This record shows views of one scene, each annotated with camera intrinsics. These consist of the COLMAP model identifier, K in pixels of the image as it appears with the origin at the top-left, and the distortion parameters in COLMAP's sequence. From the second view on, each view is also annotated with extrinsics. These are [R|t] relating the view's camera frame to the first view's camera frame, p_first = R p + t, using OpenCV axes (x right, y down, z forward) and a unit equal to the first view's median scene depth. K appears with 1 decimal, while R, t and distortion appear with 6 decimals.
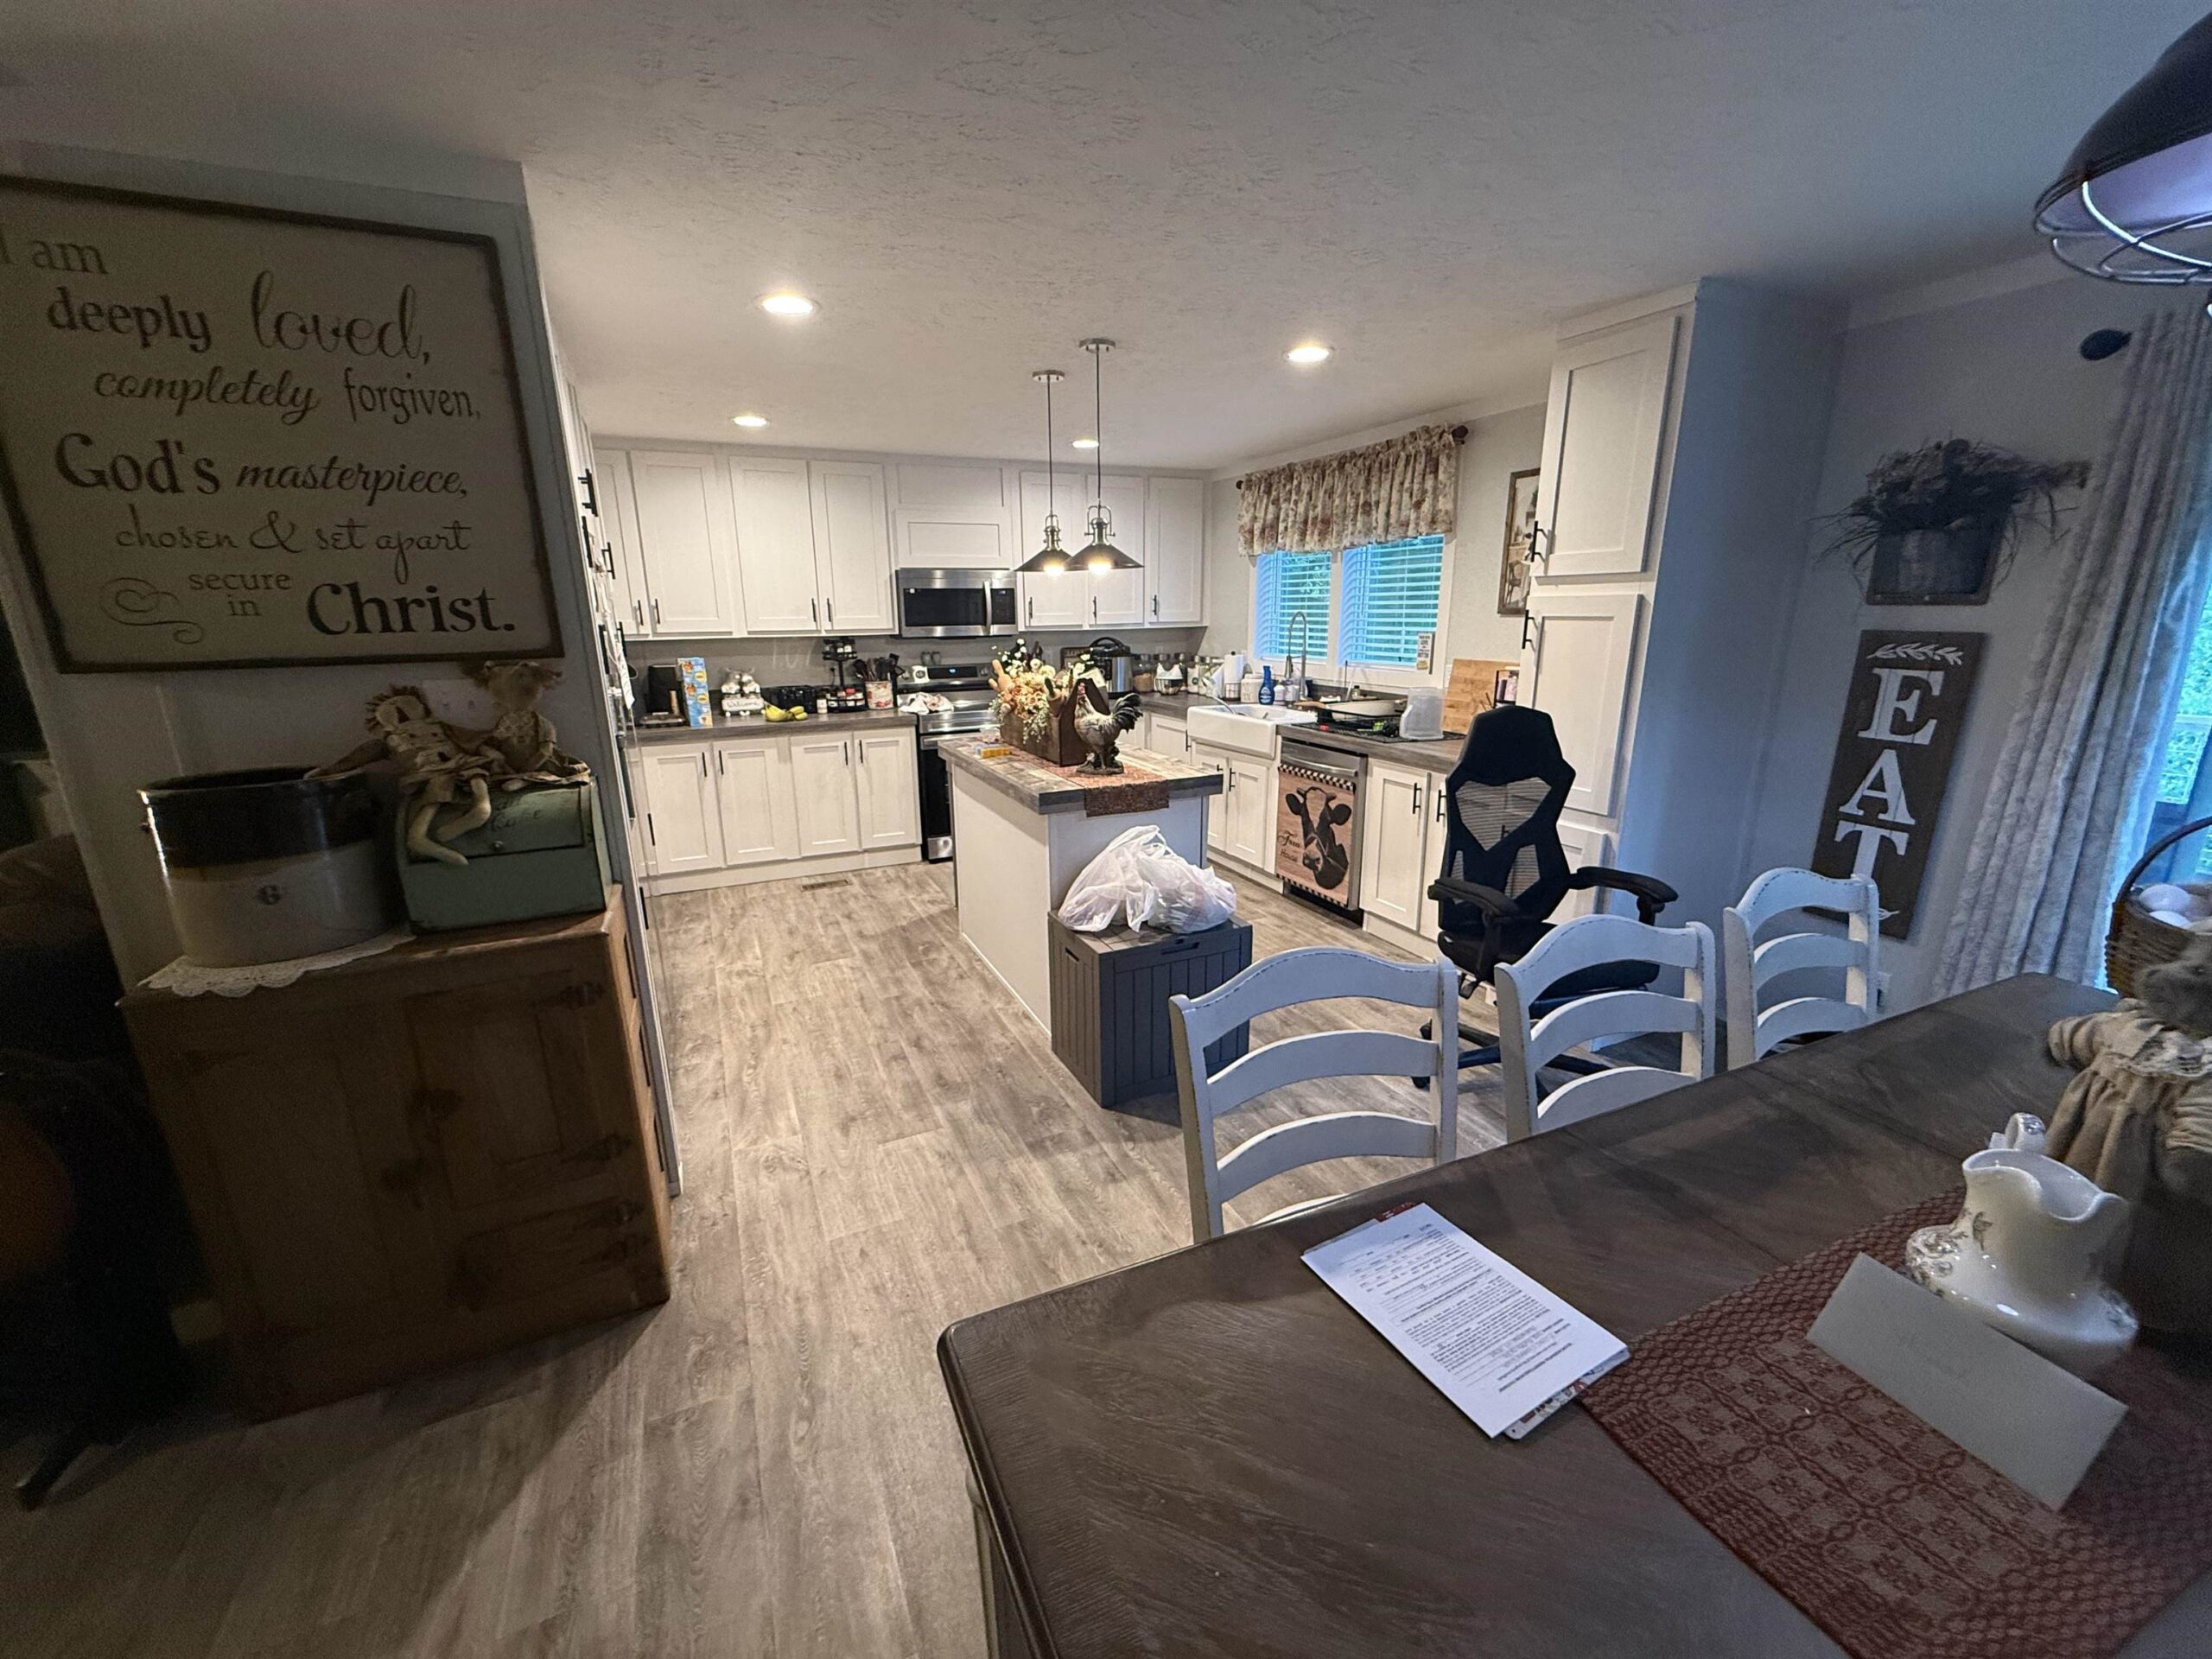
lens RADIAL K [[882.7, 0, 1100.0], [0, 882.7, 837.6], [0, 0, 1]] dist [-0.000850, -0.000119]
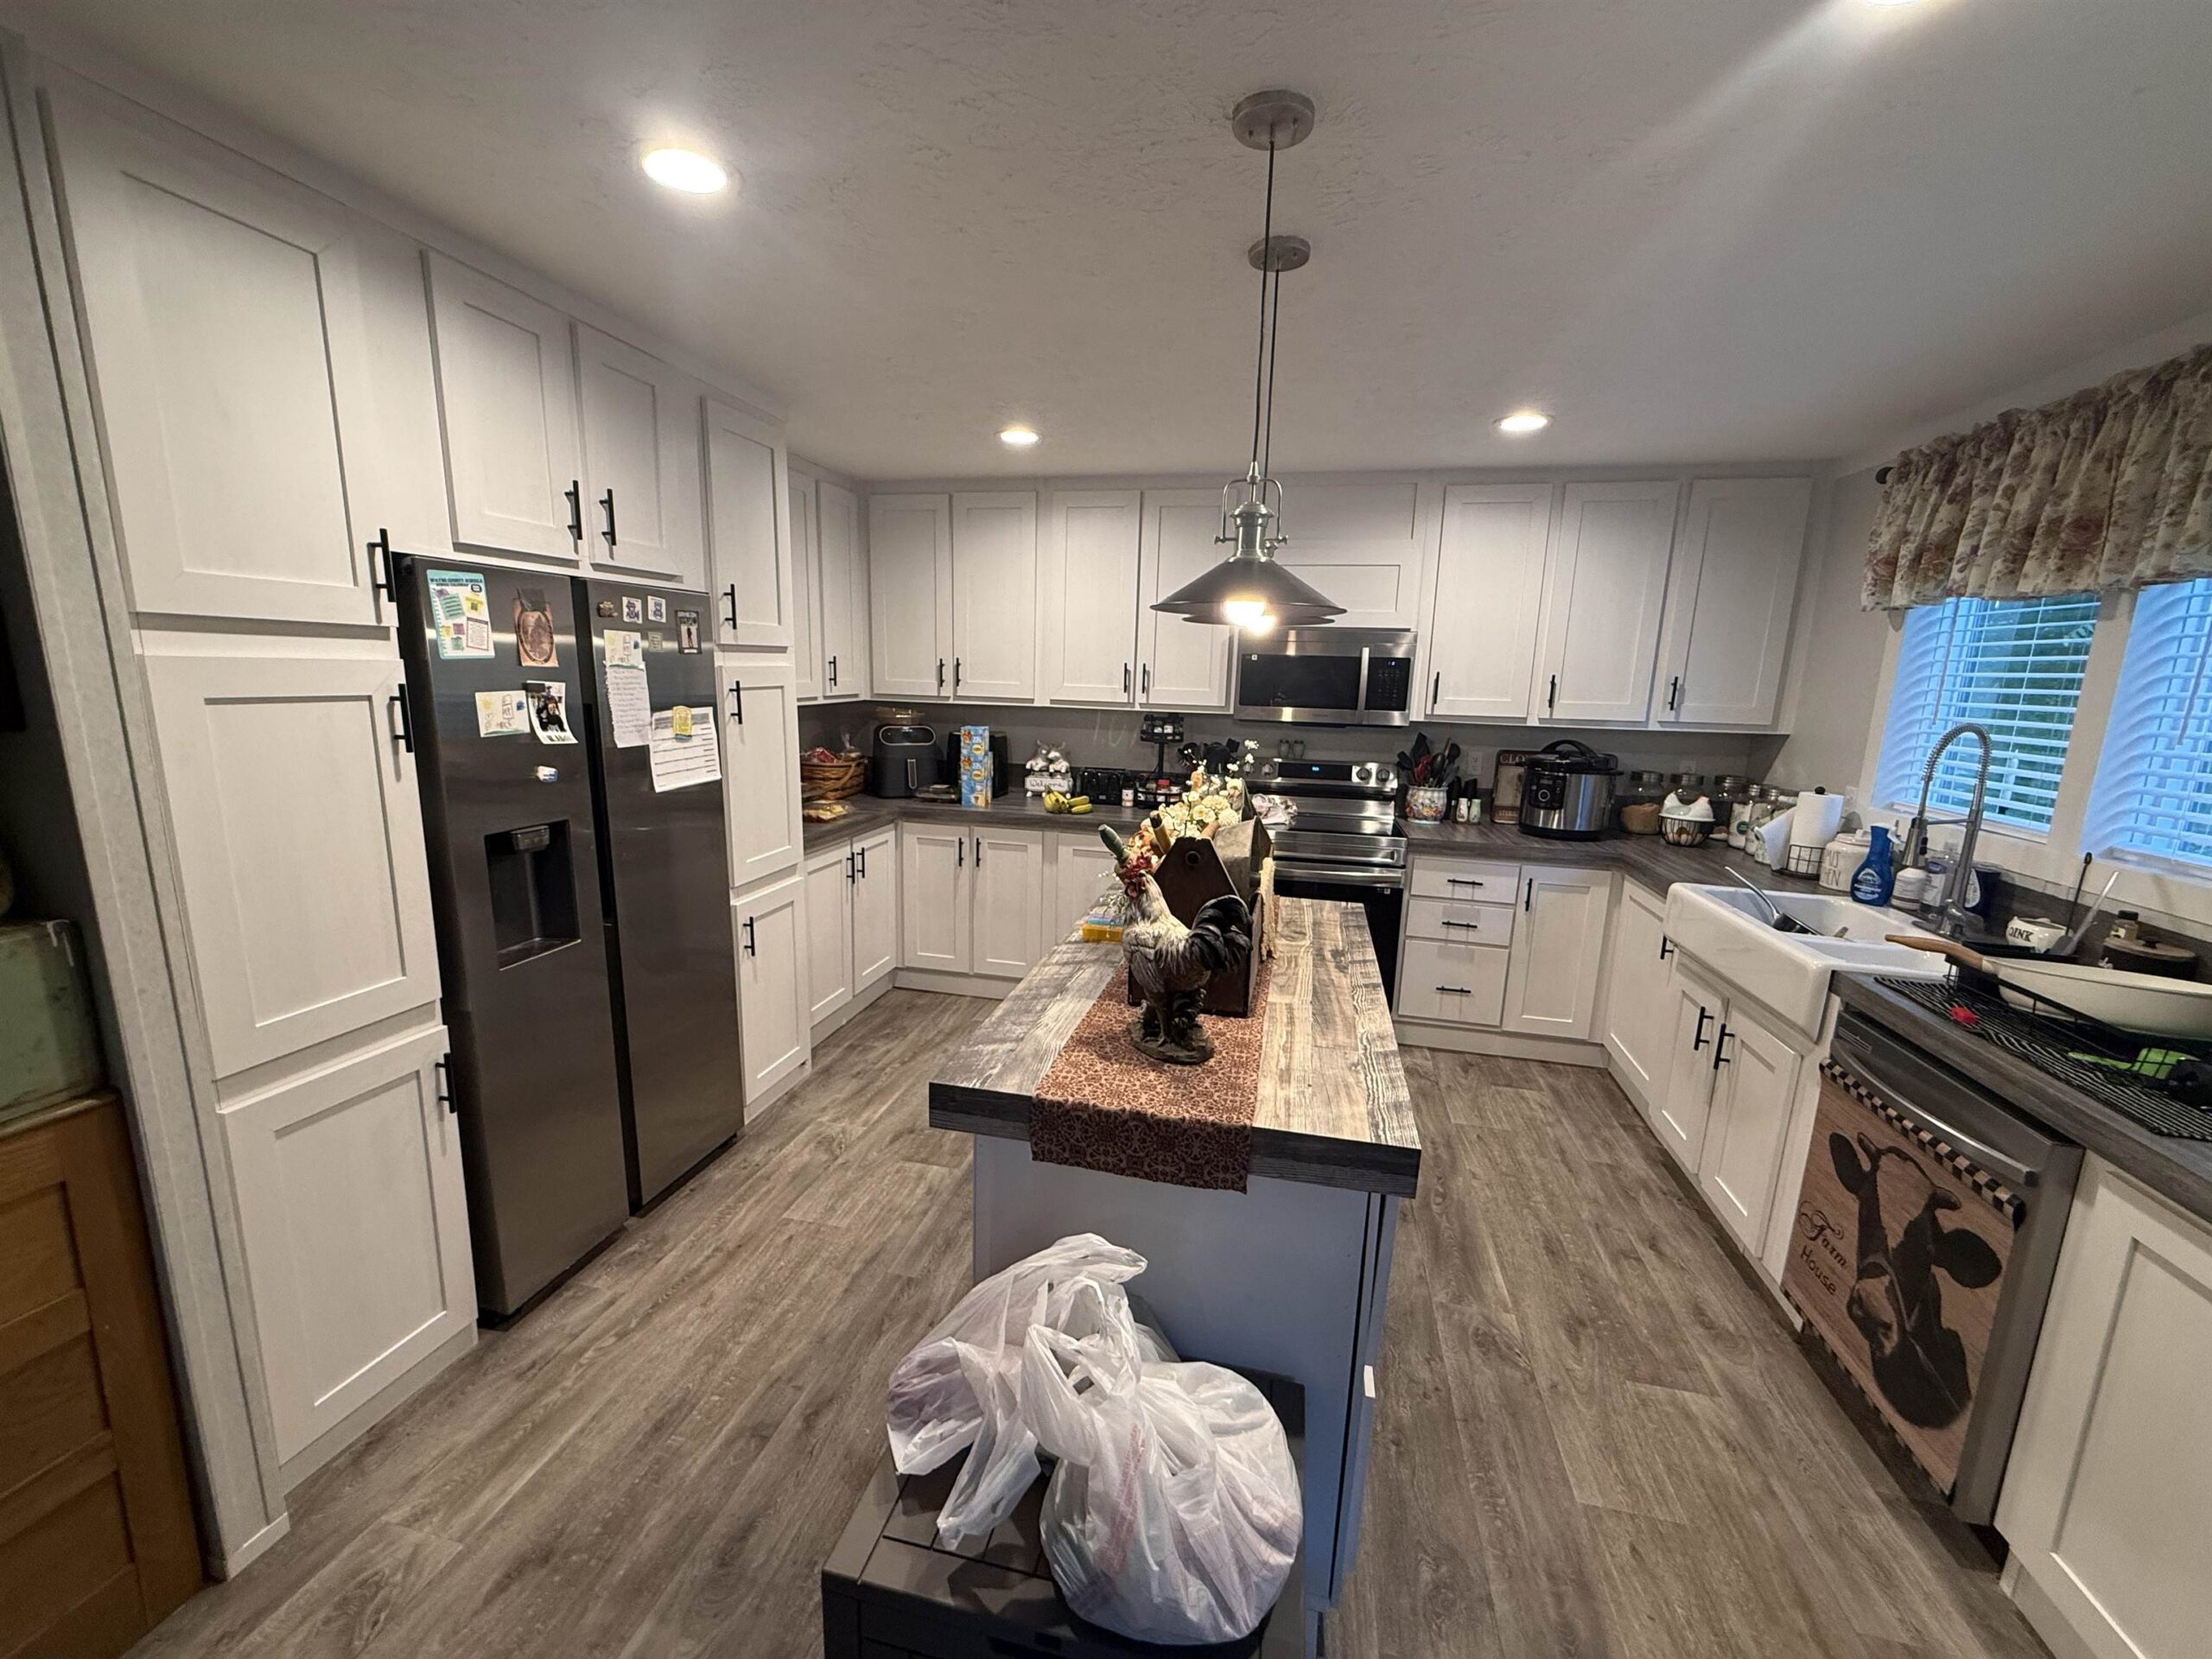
lens RADIAL K [[882.7, 0, 1097.4], [0, 882.7, 834.3], [0, 0, 1]] dist [-0.000850, -0.000119]
pose [[0.790928, 0.145592, -0.594337, 0.145351], [-0.191396, 0.981409, -0.014294, -0.106360], [0.581207, 0.125060, 0.804089, 0.375591]]
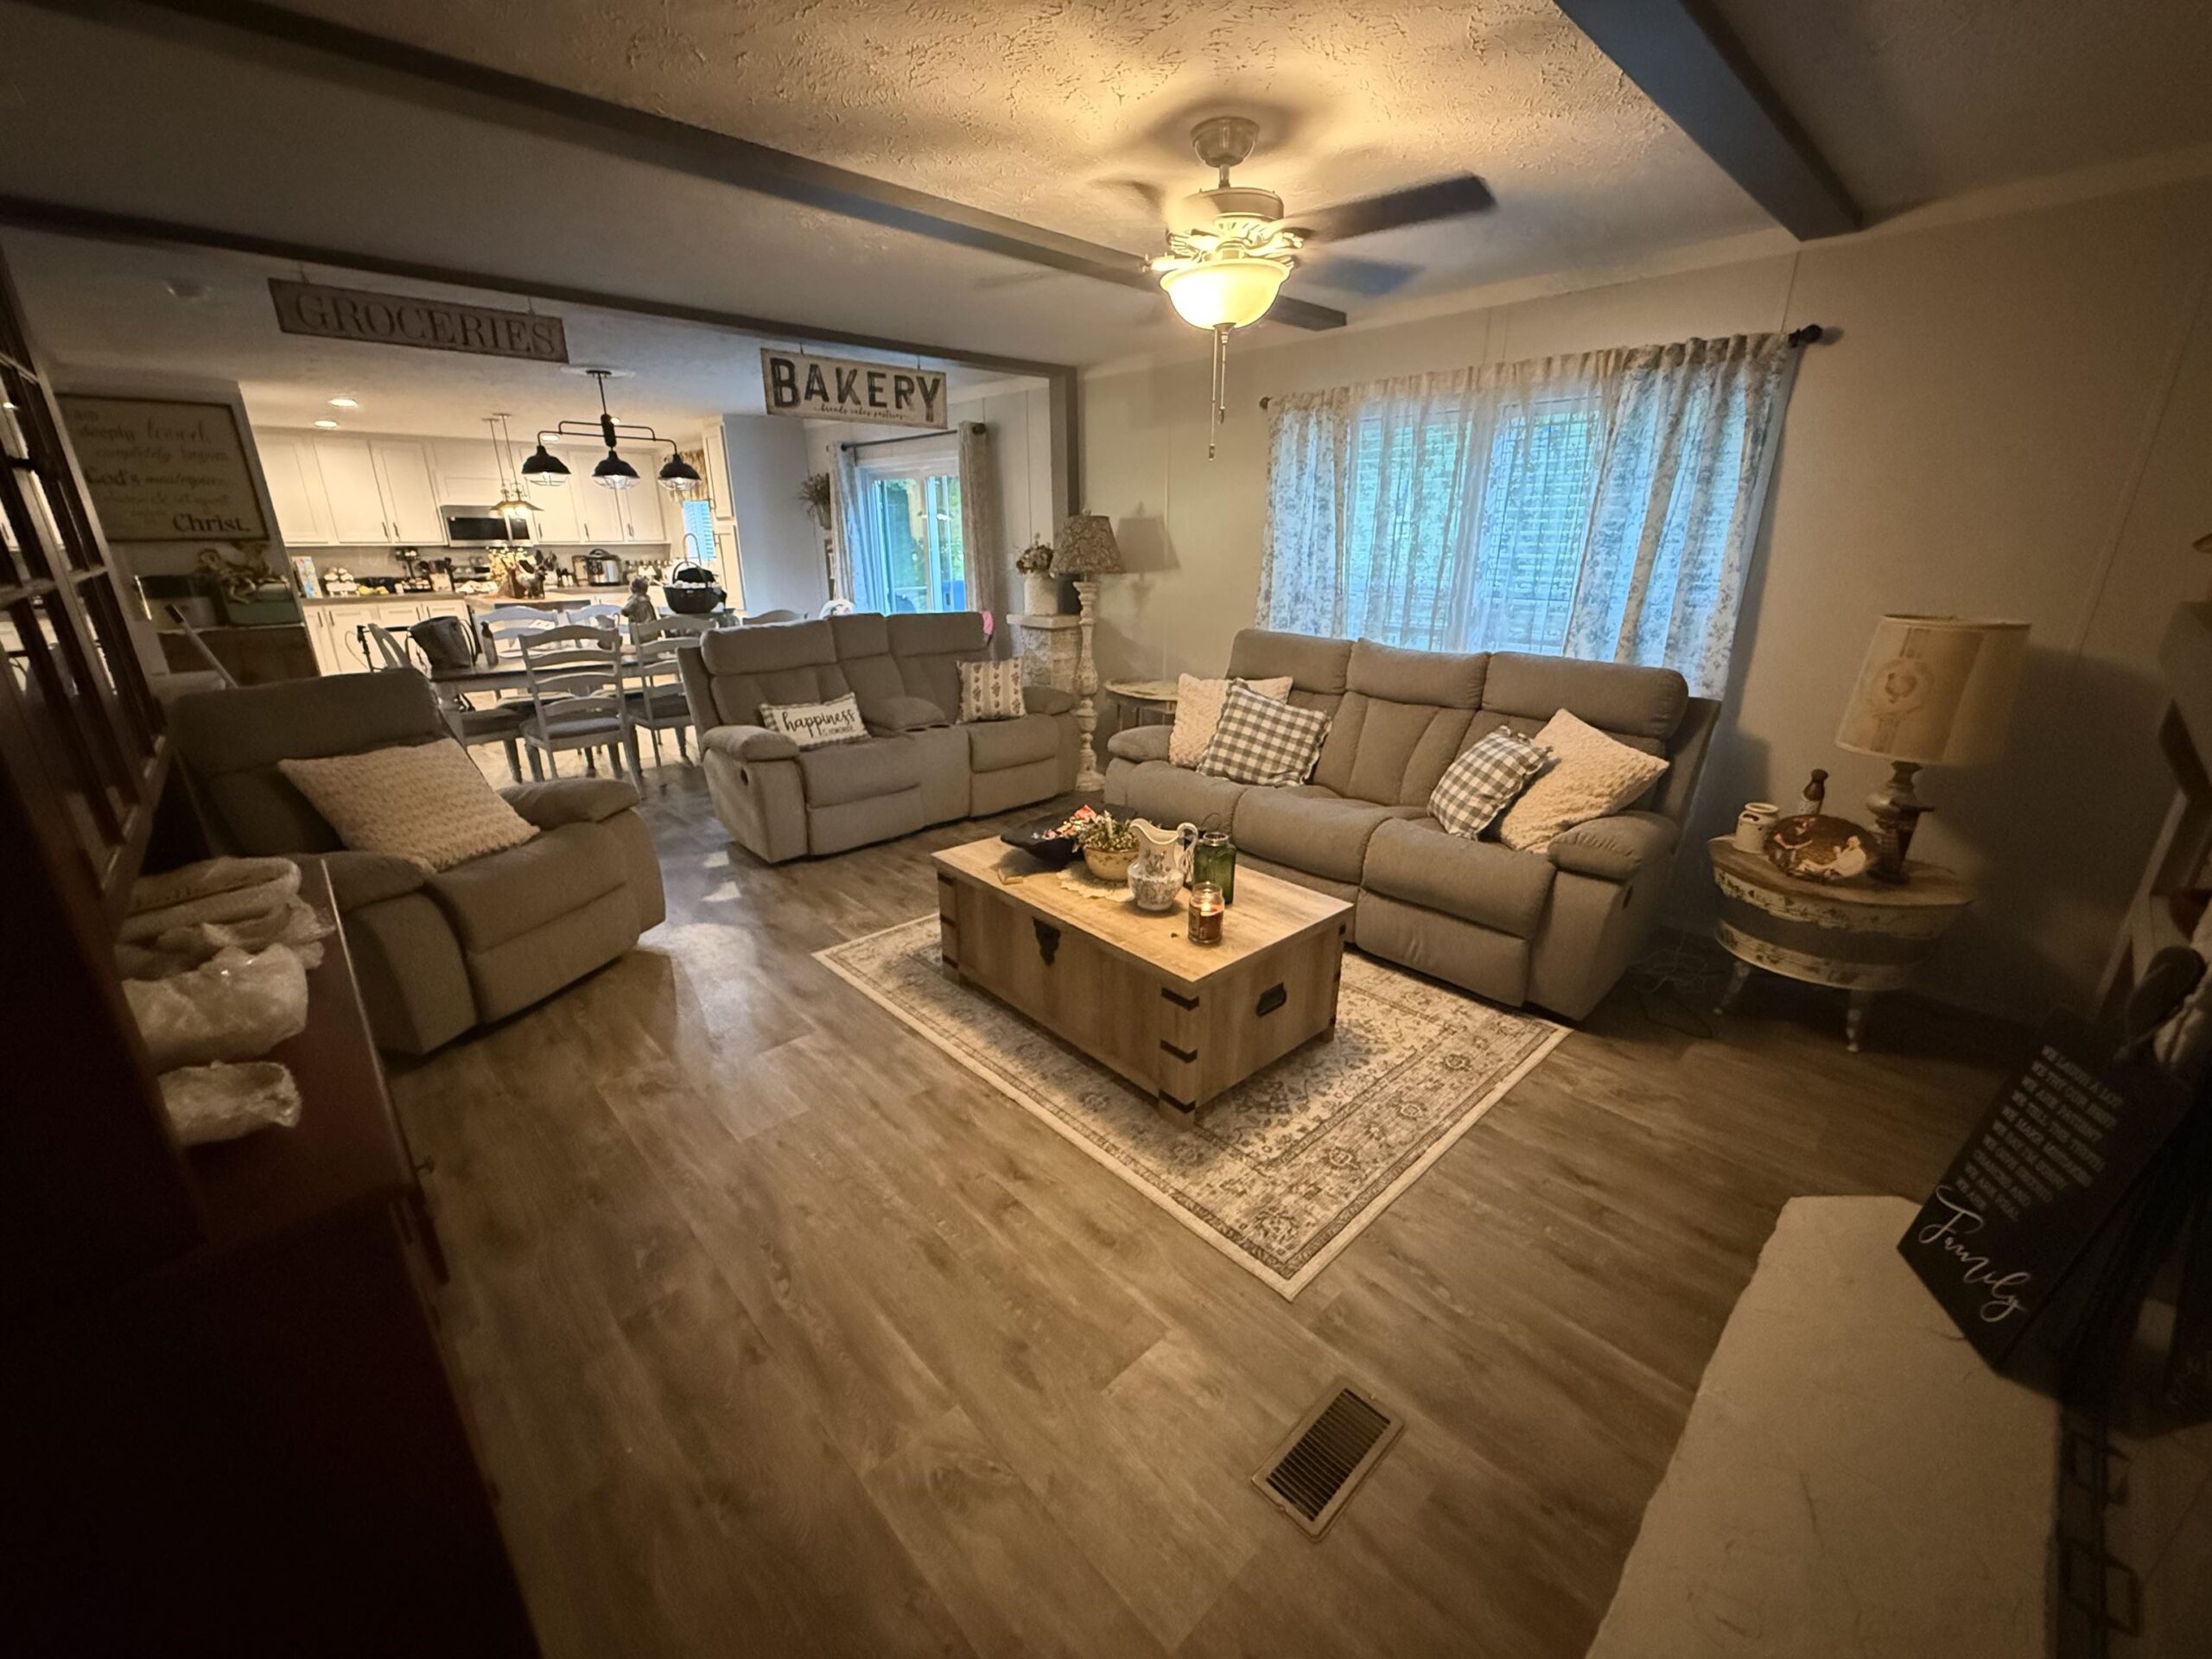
lens RADIAL K [[882.7, 0, 1104.0], [0, 882.7, 834.3], [0, 0, 1]] dist [-0.000850, -0.000119]
pose [[0.946788, -0.093674, 0.307924, 0.413082], [0.073109, 0.994294, 0.077684, 0.297966], [-0.313444, -0.051038, 0.948234, -1.085889]]
